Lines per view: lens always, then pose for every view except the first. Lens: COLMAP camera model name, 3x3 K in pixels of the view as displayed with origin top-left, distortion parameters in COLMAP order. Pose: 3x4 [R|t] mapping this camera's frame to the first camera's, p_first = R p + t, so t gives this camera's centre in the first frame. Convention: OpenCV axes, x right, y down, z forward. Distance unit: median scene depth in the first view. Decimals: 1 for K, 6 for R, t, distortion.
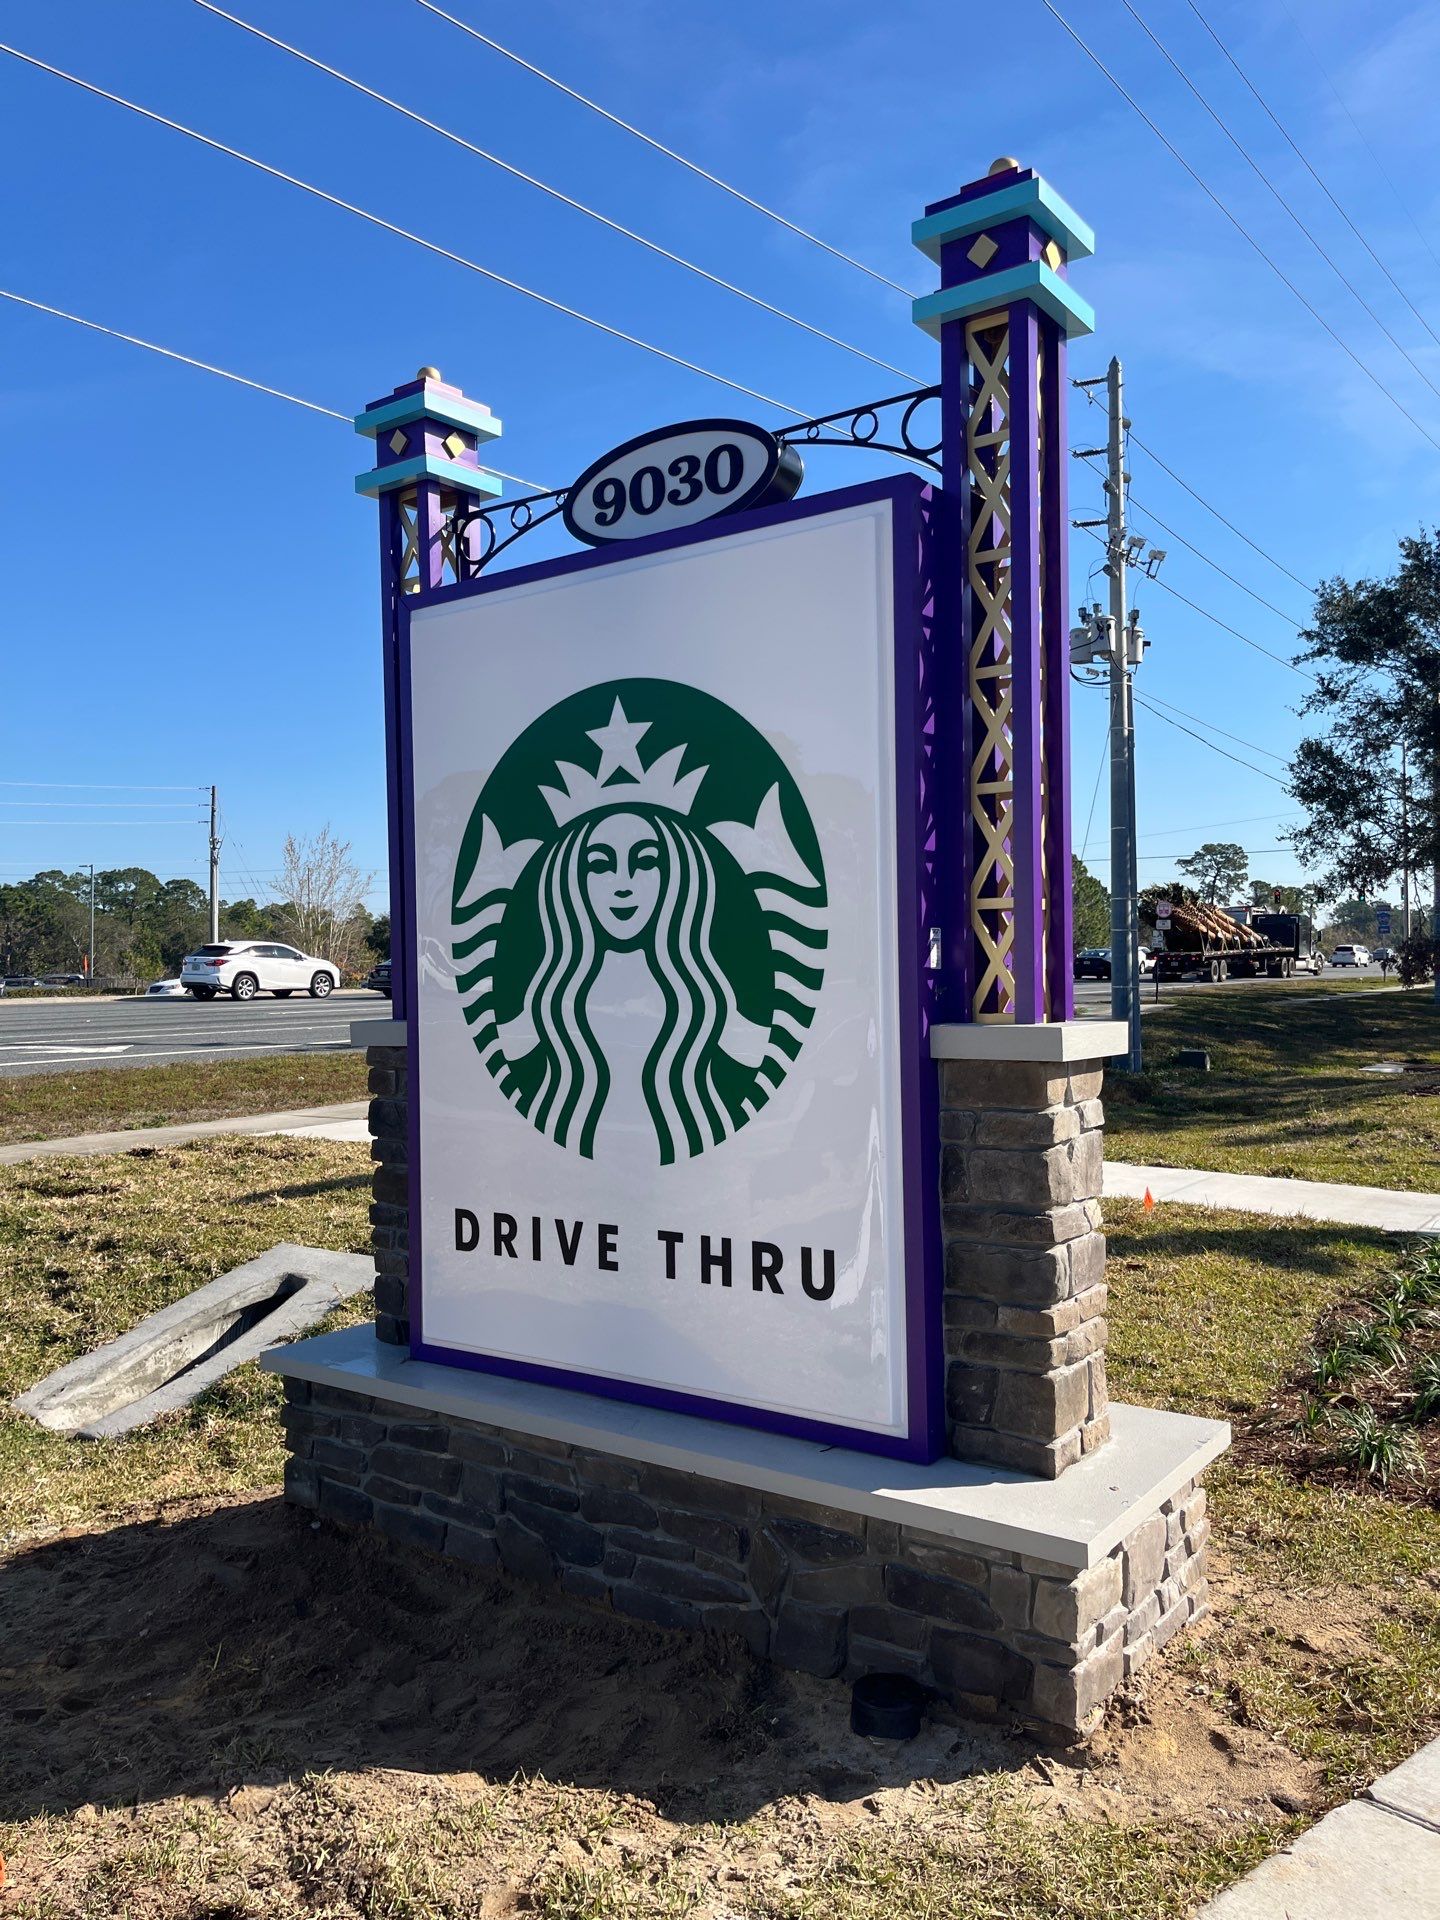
lens RADIAL K [[1484.8, 0, 720.0], [0, 1484.8, 960.0], [0, 0, 1]] dist [-0.037961, 0.001116]
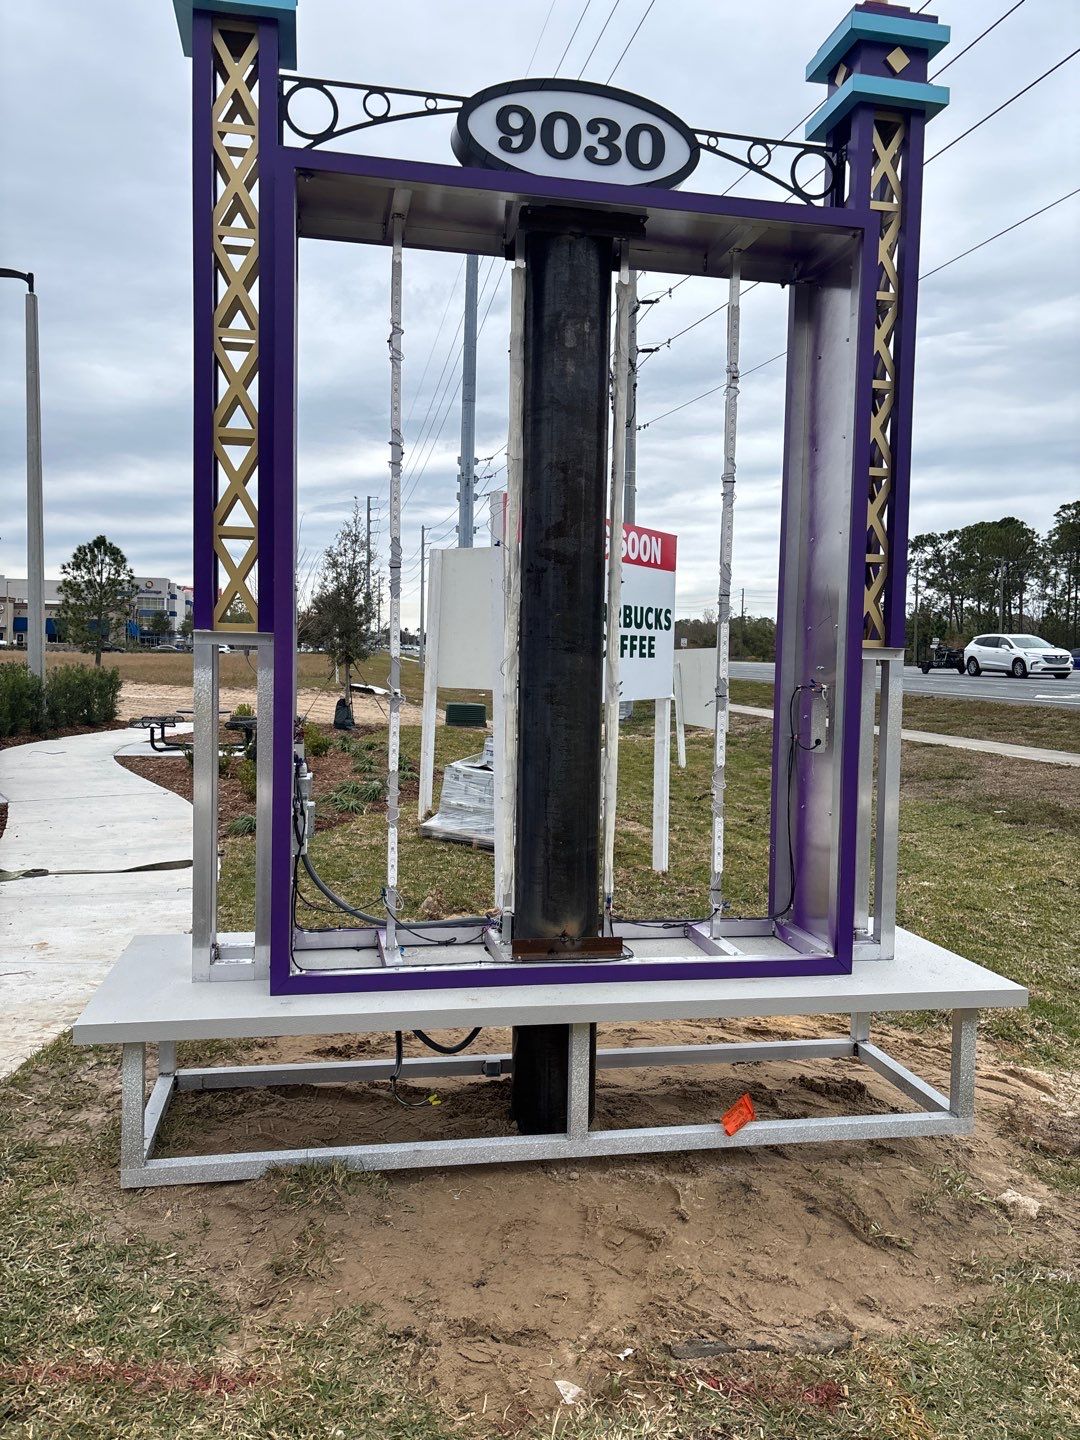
lens RADIAL K [[1113.6, 0, 540.0], [0, 1113.6, 720.0], [0, 0, 1]] dist [-0.037961, 0.001116]
pose [[0.674216, -0.045749, 0.737116, -0.622697], [-0.064802, 0.990565, 0.120752, -0.005030], [-0.735686, -0.129179, 0.664890, 0.429336]]
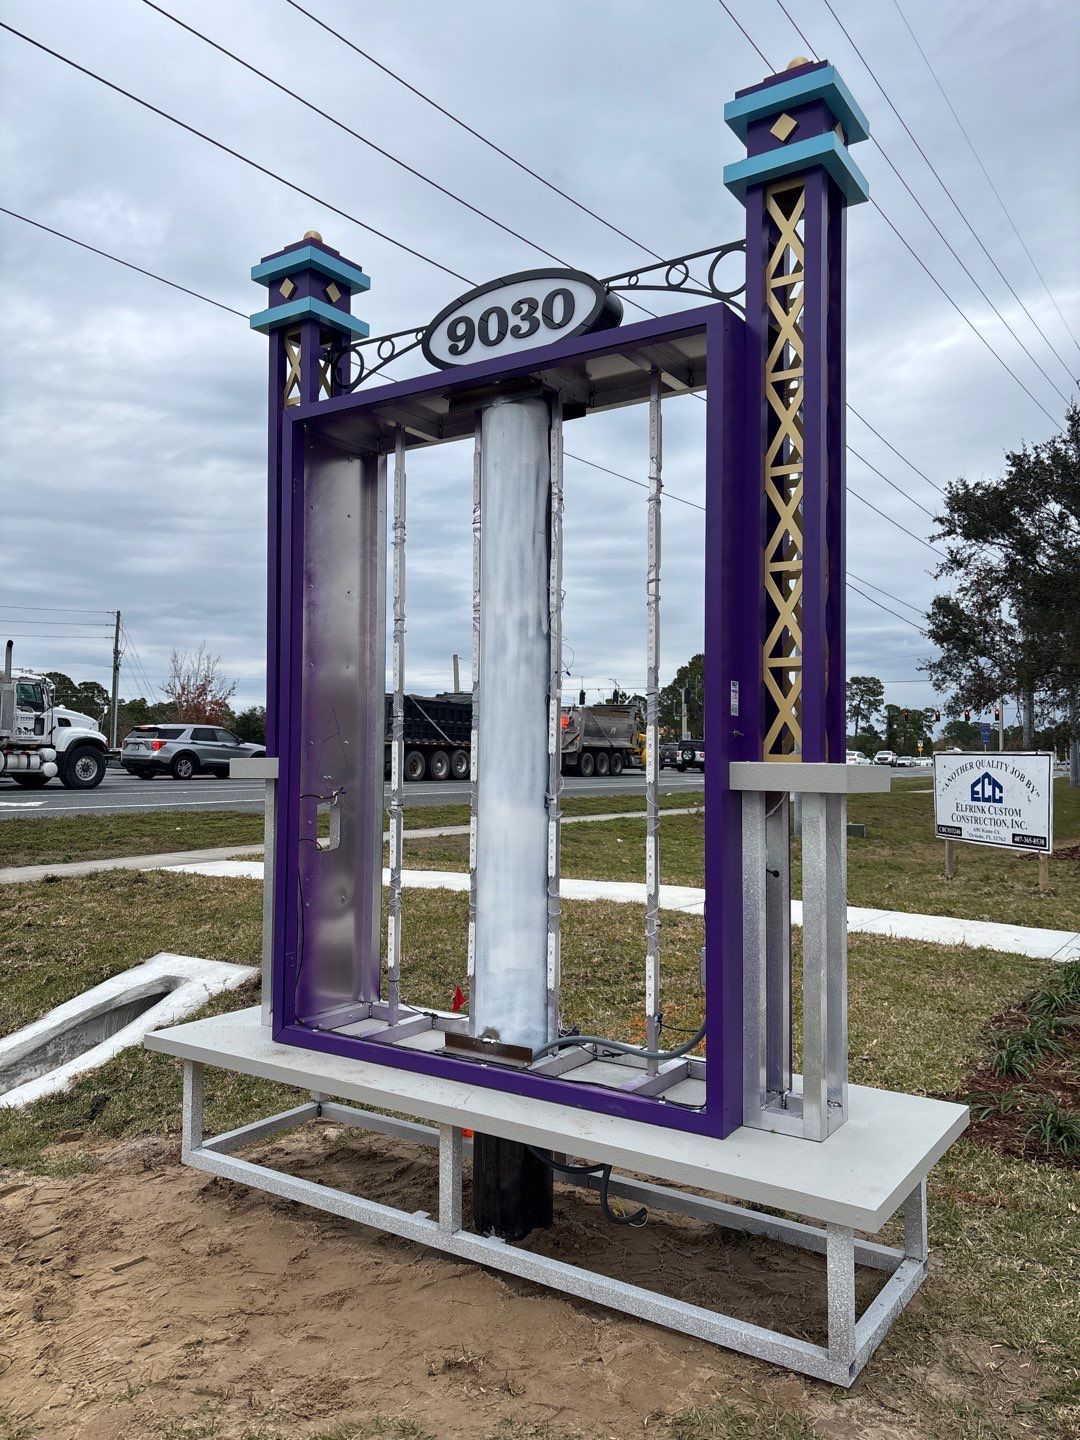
lens RADIAL K [[1113.6, 0, 540.0], [0, 1113.6, 720.0], [0, 0, 1]] dist [-0.037961, 0.001116]
pose [[0.998984, 0.025753, 0.036979, -0.034759], [-0.024722, 0.999300, -0.028081, 0.029678], [-0.037676, 0.027139, 0.998921, 0.092698]]
